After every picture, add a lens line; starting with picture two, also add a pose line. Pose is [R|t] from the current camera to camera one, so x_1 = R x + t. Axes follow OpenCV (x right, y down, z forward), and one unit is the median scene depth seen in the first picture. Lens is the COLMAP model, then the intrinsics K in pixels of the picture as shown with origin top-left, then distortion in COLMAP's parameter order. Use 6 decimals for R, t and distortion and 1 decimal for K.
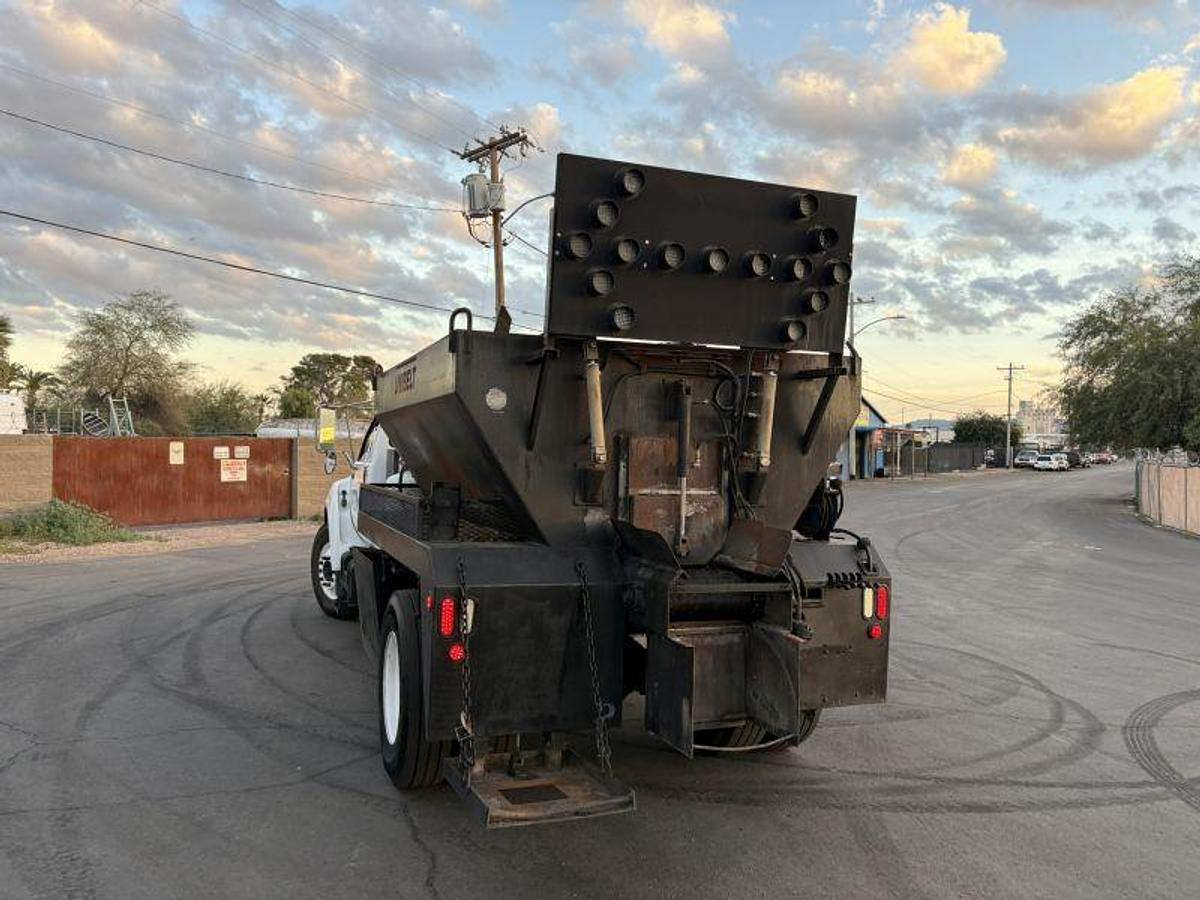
lens RADIAL K [[911.1, 0, 597.1], [0, 911.1, 492.5], [0, 0, 1]] dist [0.045889, -0.033825]
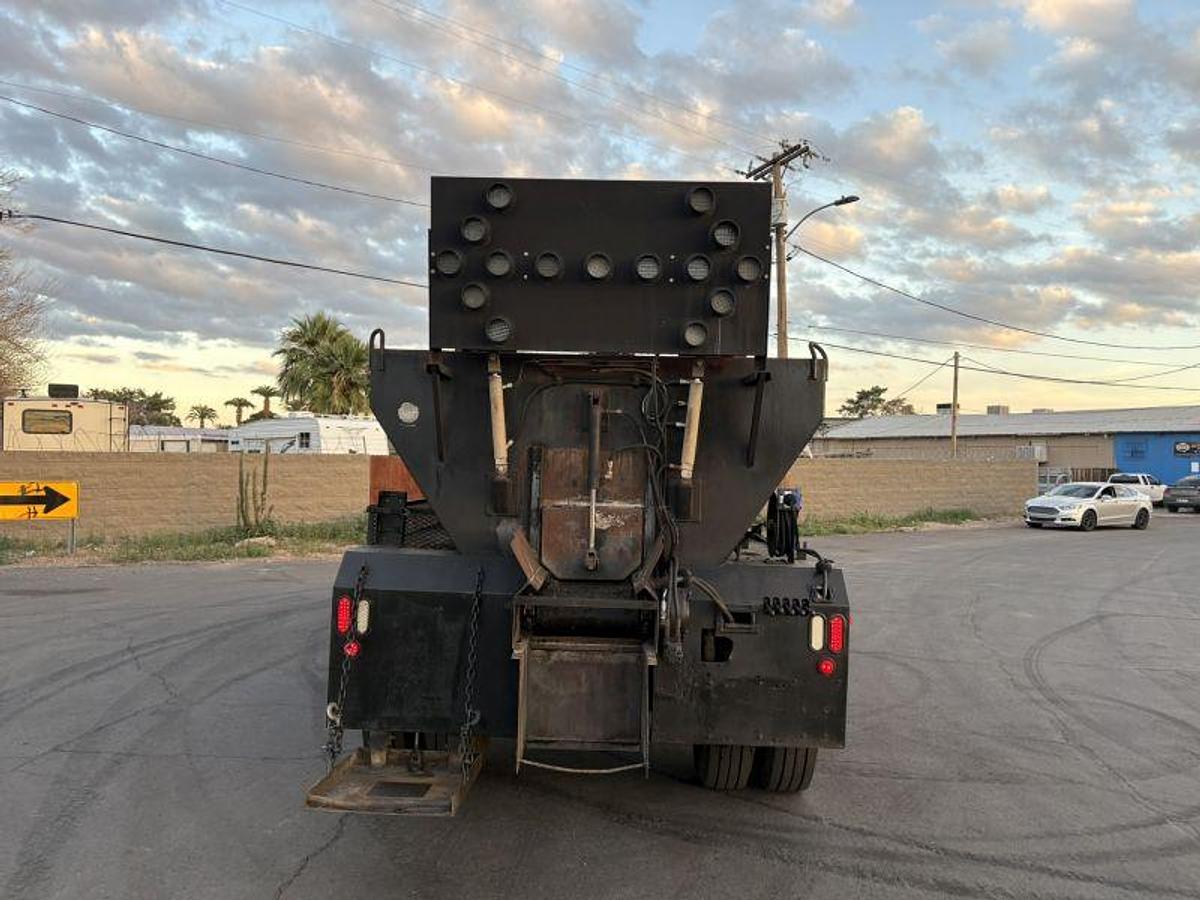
lens RADIAL K [[919.1, 0, 595.3], [0, 919.1, 488.3], [0, 0, 1]] dist [0.043523, -0.037026]
pose [[0.925037, 0.011210, -0.379711, 0.085592], [-0.021618, 0.999498, -0.023158, 0.000937], [0.379261, 0.029630, 0.924815, 0.016117]]
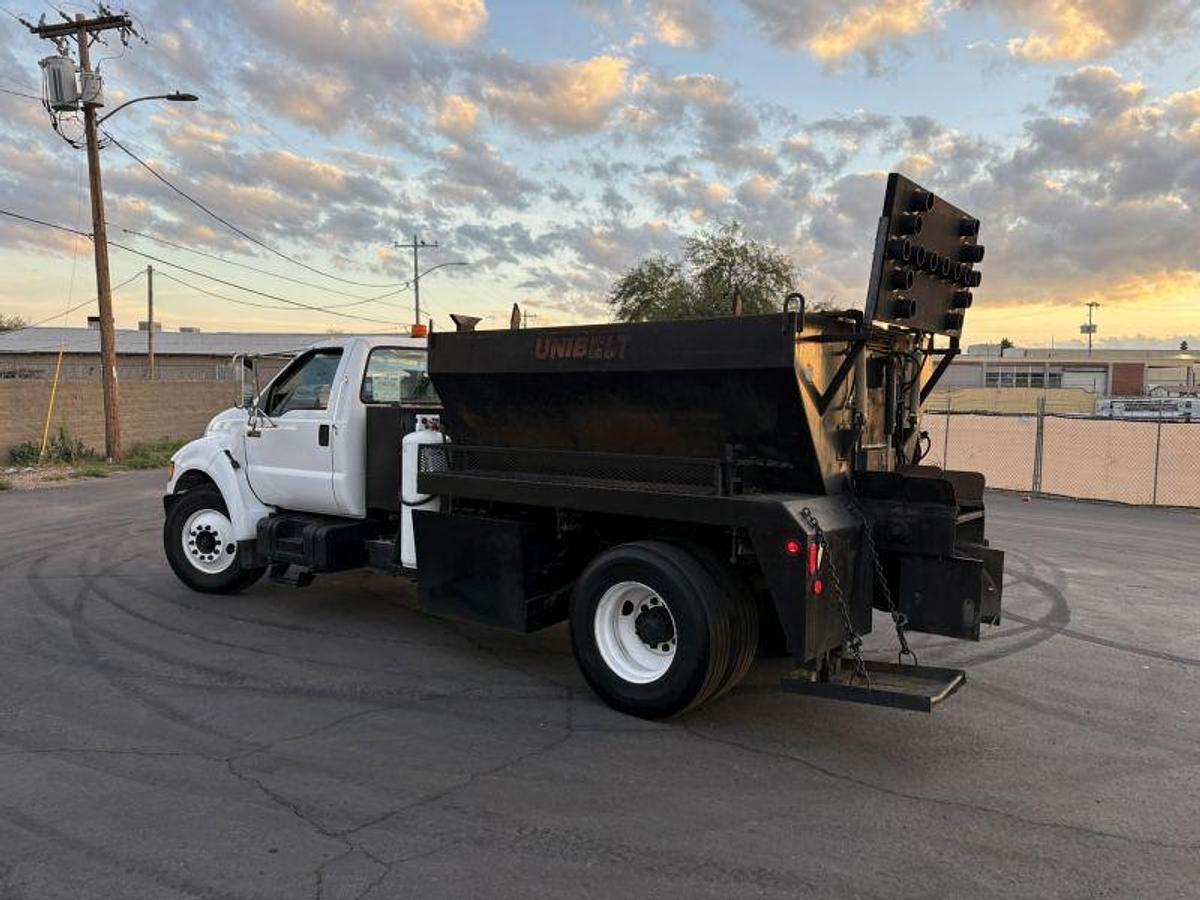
lens RADIAL K [[908.0, 0, 597.6], [0, 908.0, 491.7], [0, 0, 1]] dist [0.030432, -0.010391]
pose [[0.854663, -0.059506, 0.515762, -0.165540], [0.024184, 0.996895, 0.074940, -0.007555], [-0.518619, -0.051575, 0.853448, 0.022648]]
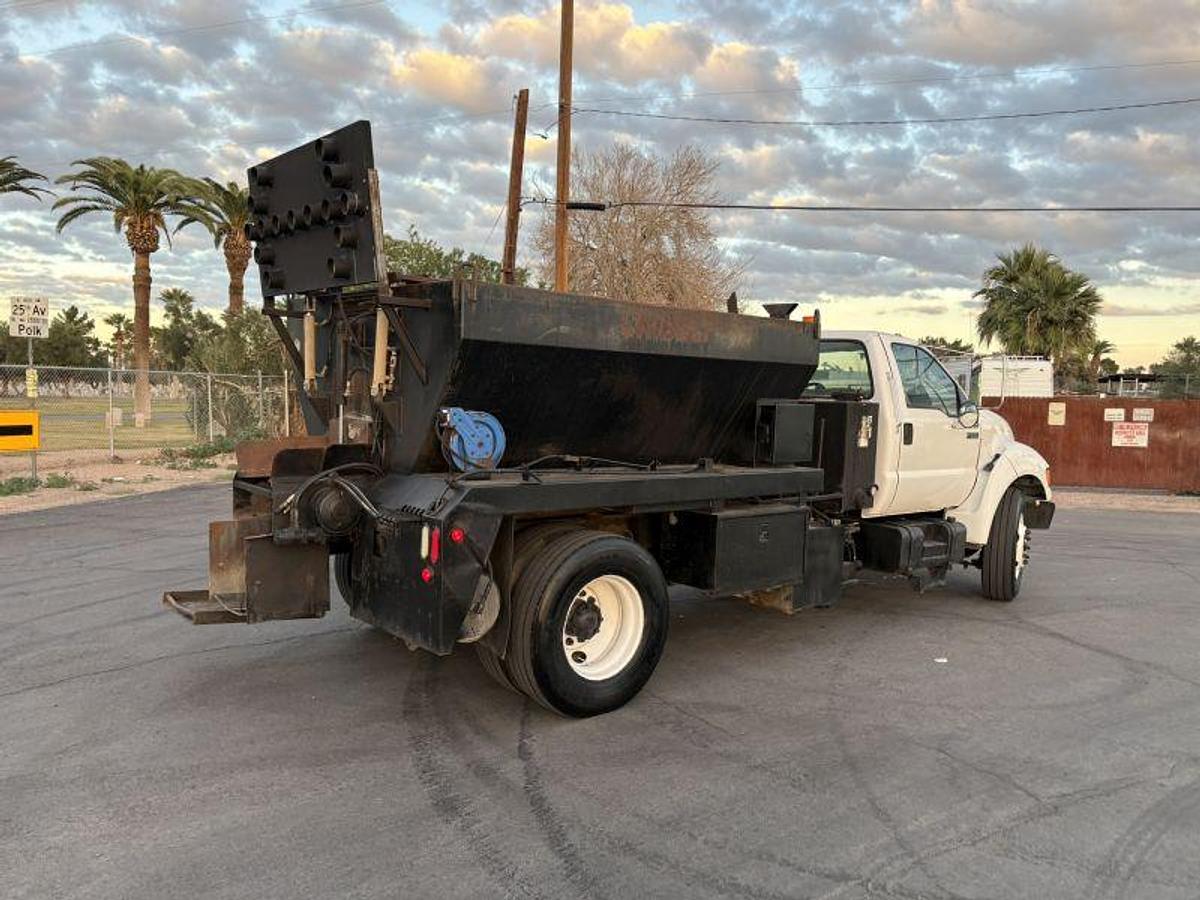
lens RADIAL K [[908.0, 0, 597.6], [0, 908.0, 491.7], [0, 0, 1]] dist [0.030432, -0.010391]
pose [[0.332391, 0.096774, -0.938164, 0.242077], [-0.066787, 0.994640, 0.078936, -0.003536], [0.940774, 0.036420, 0.337072, 0.166666]]
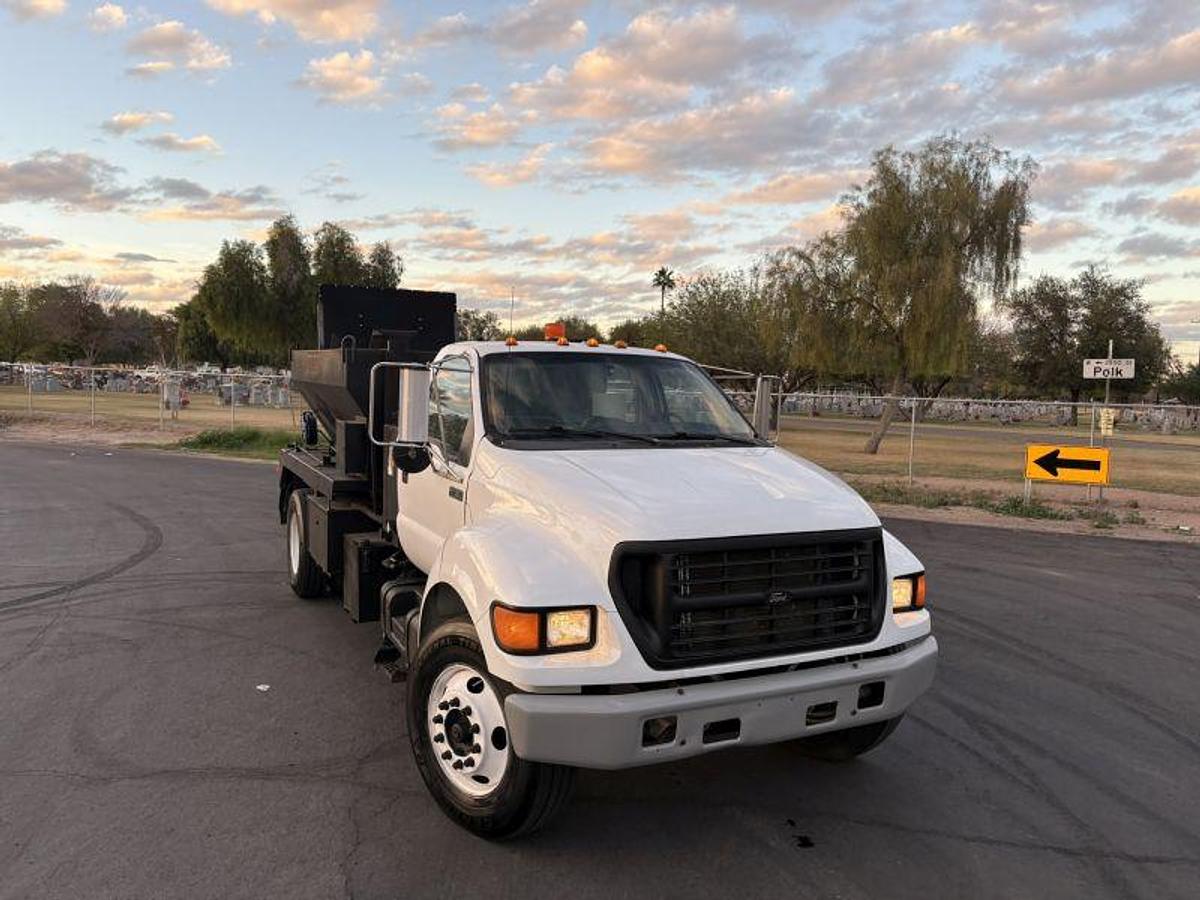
lens RADIAL K [[908.8, 0, 601.9], [0, 908.8, 466.9], [0, 0, 1]] dist [0.042756, -0.037706]
pose [[-0.994131, -0.035930, -0.102040, -0.033929], [-0.050296, 0.988601, 0.141909, -0.042807], [0.095778, 0.146209, -0.984606, 0.603164]]
